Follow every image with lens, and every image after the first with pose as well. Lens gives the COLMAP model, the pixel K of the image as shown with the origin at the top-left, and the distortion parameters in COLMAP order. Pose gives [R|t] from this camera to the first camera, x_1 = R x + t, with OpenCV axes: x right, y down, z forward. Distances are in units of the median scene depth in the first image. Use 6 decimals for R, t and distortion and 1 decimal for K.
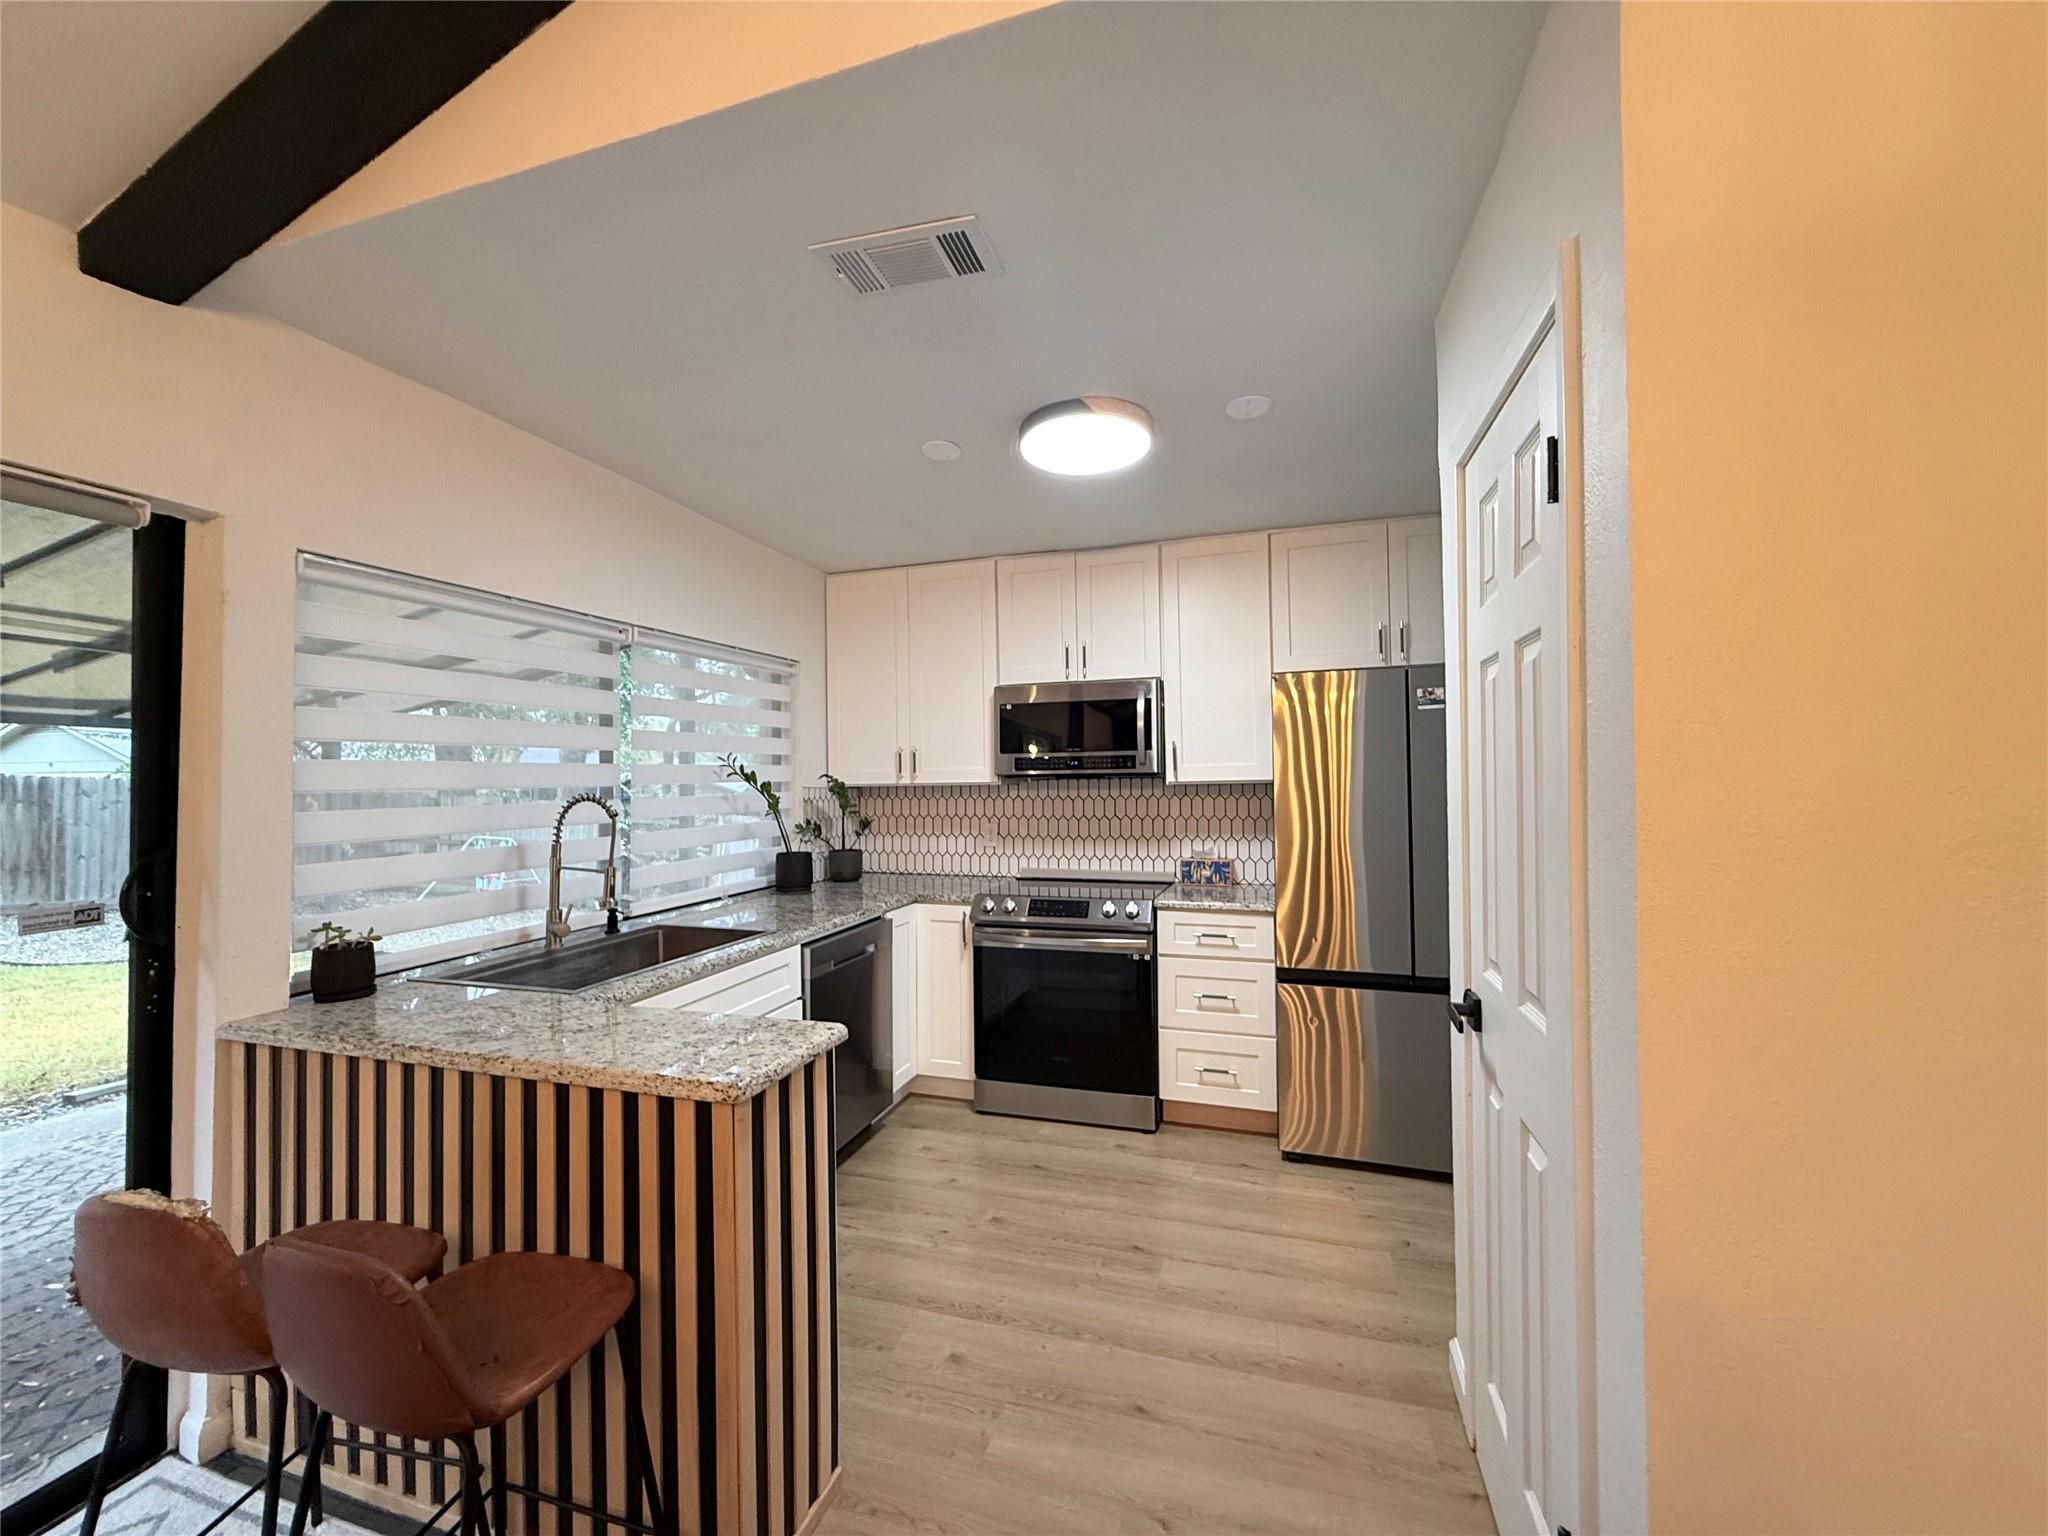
lens RADIAL K [[817.1, 0, 1014.9], [0, 817.1, 775.9], [0, 0, 1]] dist [0.000135, 0.000101]
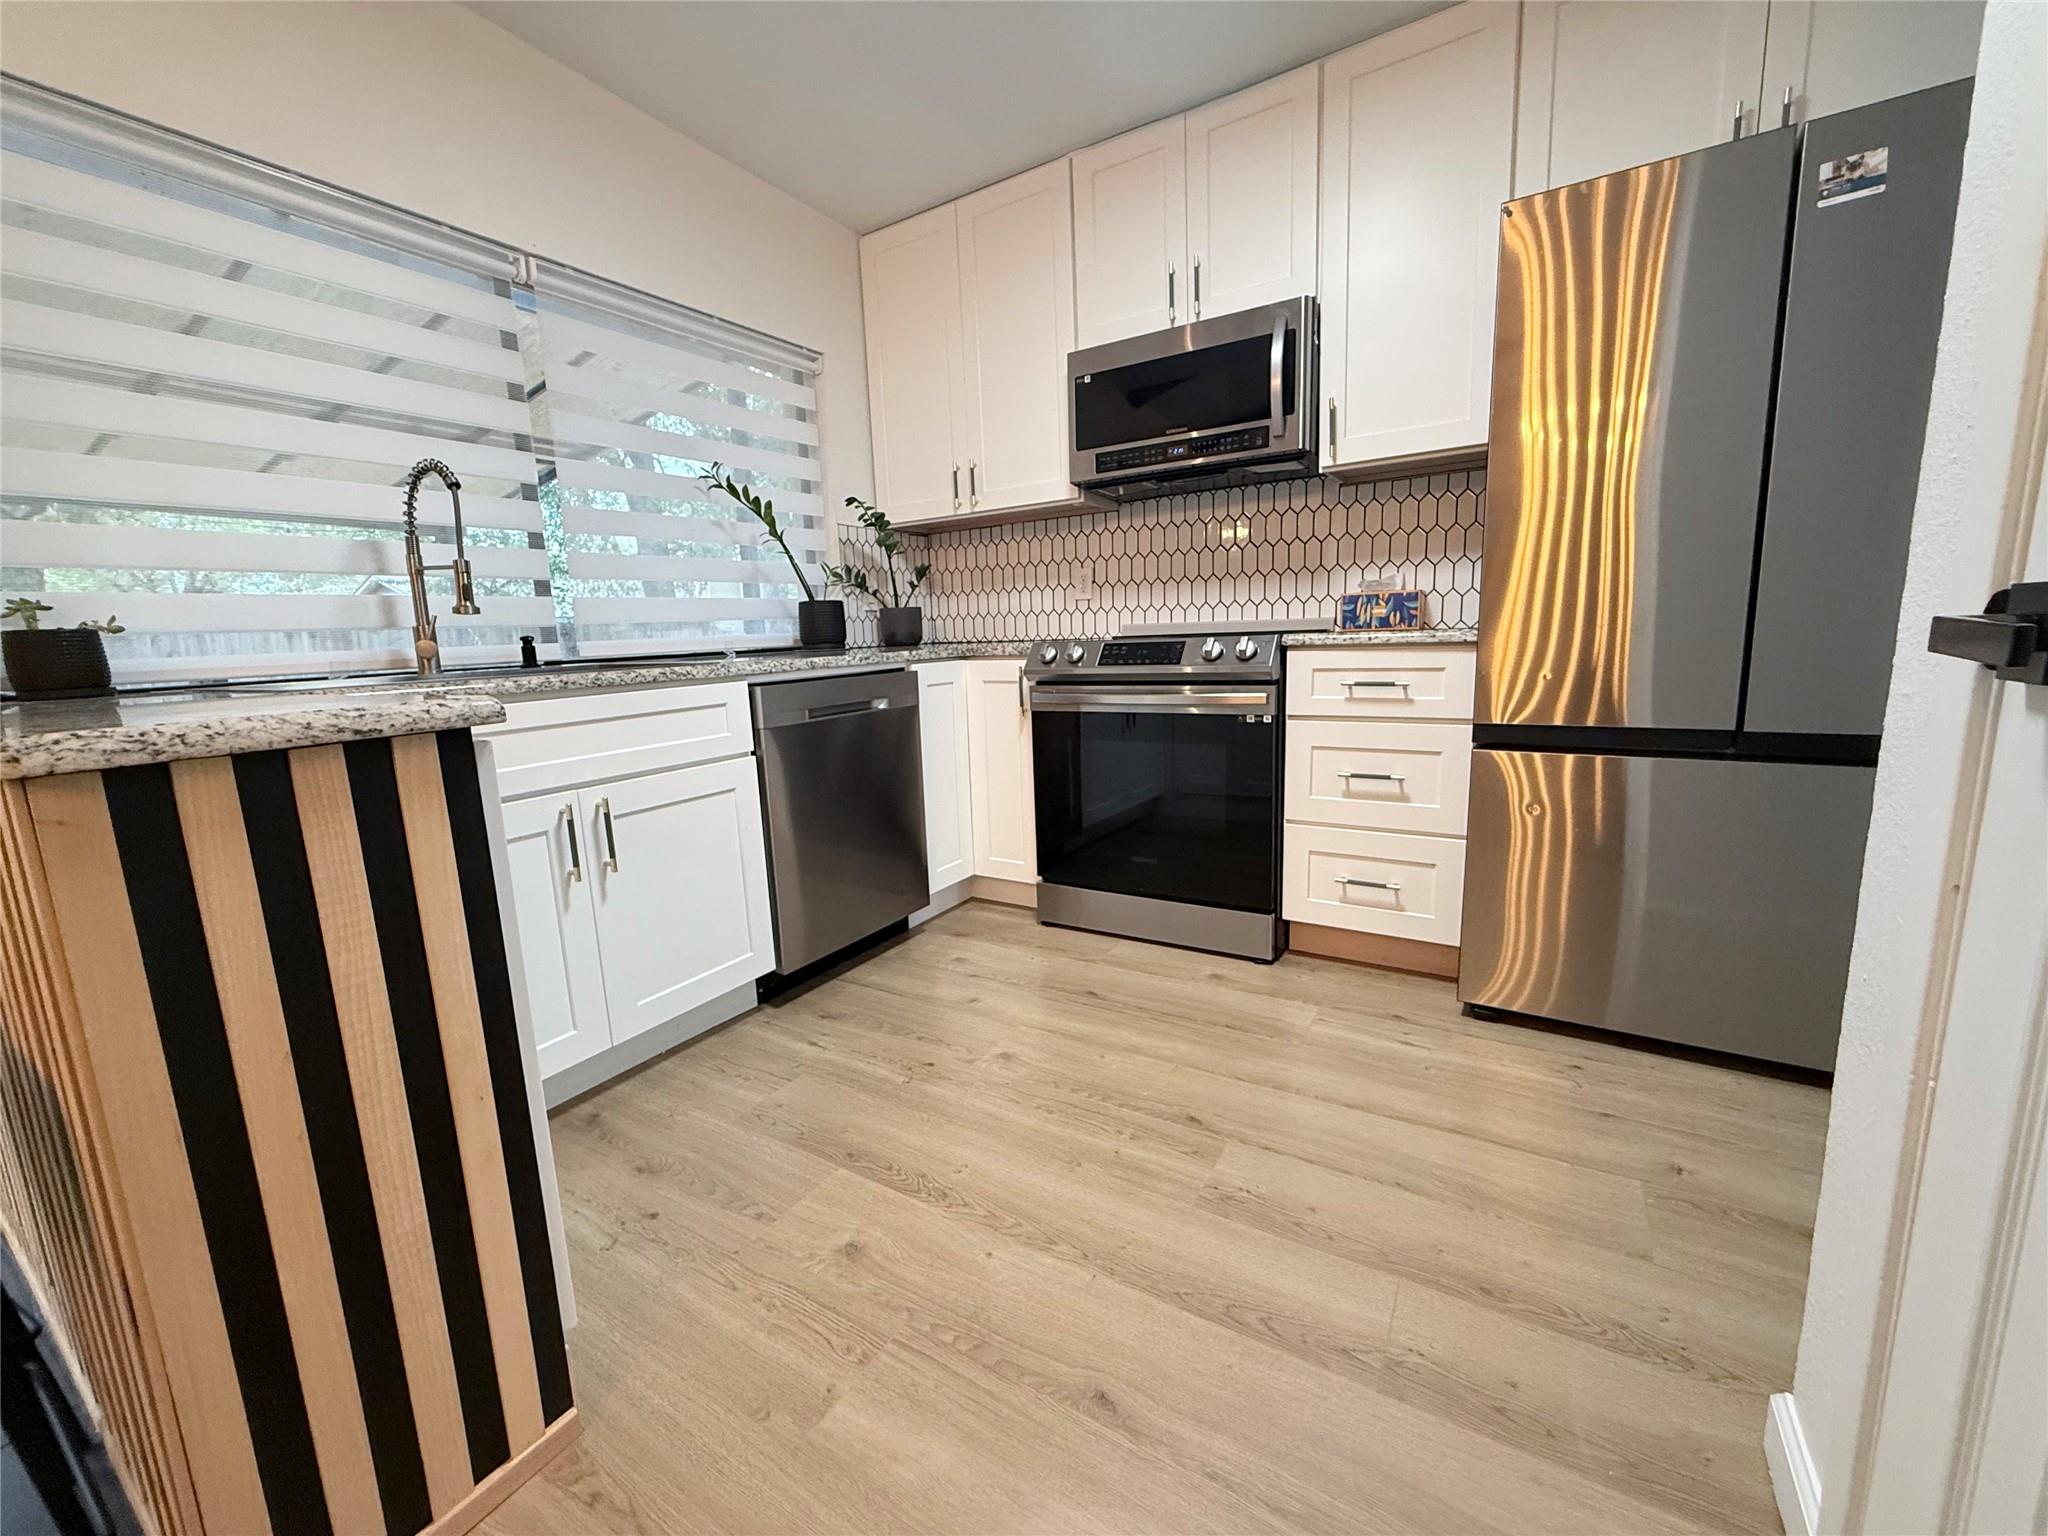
lens RADIAL K [[817.1, 0, 1011.5], [0, 817.1, 772.0], [0, 0, 1]] dist [0.000135, 0.000101]
pose [[0.967818, 0.015181, -0.251195, 0.125410], [0.030925, 0.983439, 0.178582, 0.135710], [0.249746, -0.180603, 0.951320, 0.290166]]
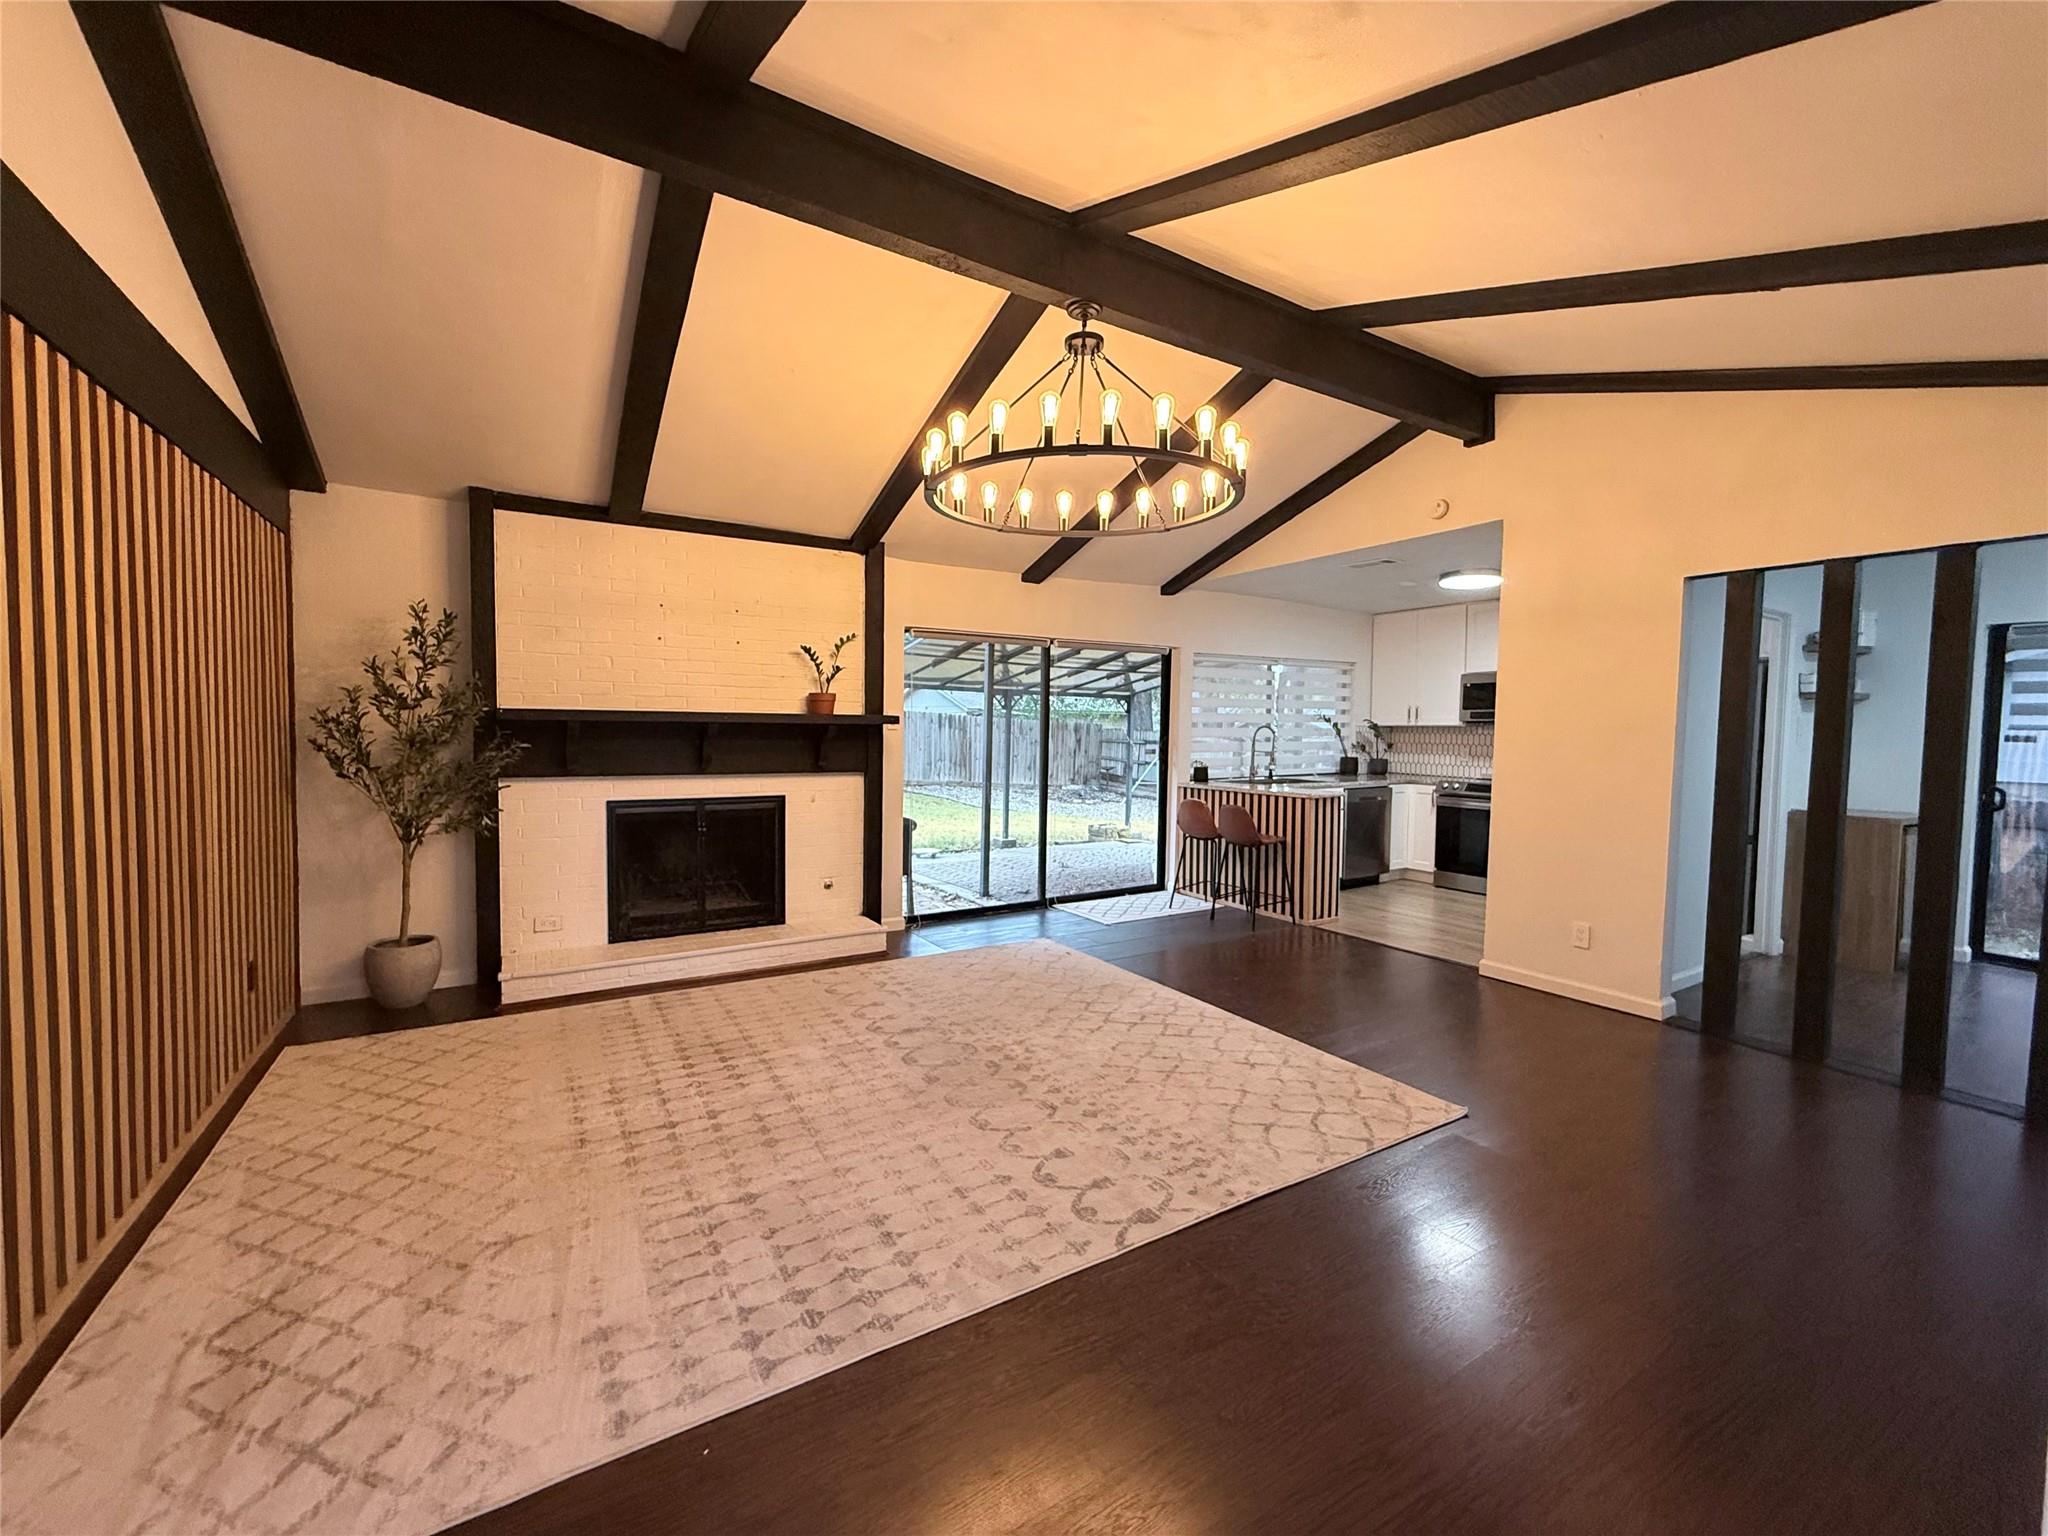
lens RADIAL K [[817.1, 0, 1009.3], [0, 817.1, 765.1], [0, 0, 1]] dist [0.000135, 0.000101]
pose [[0.750735, 0.047775, -0.658873, 0.508810], [-0.011082, 0.998152, 0.059750, -0.000801], [0.660510, -0.037555, 0.749877, -1.277012]]
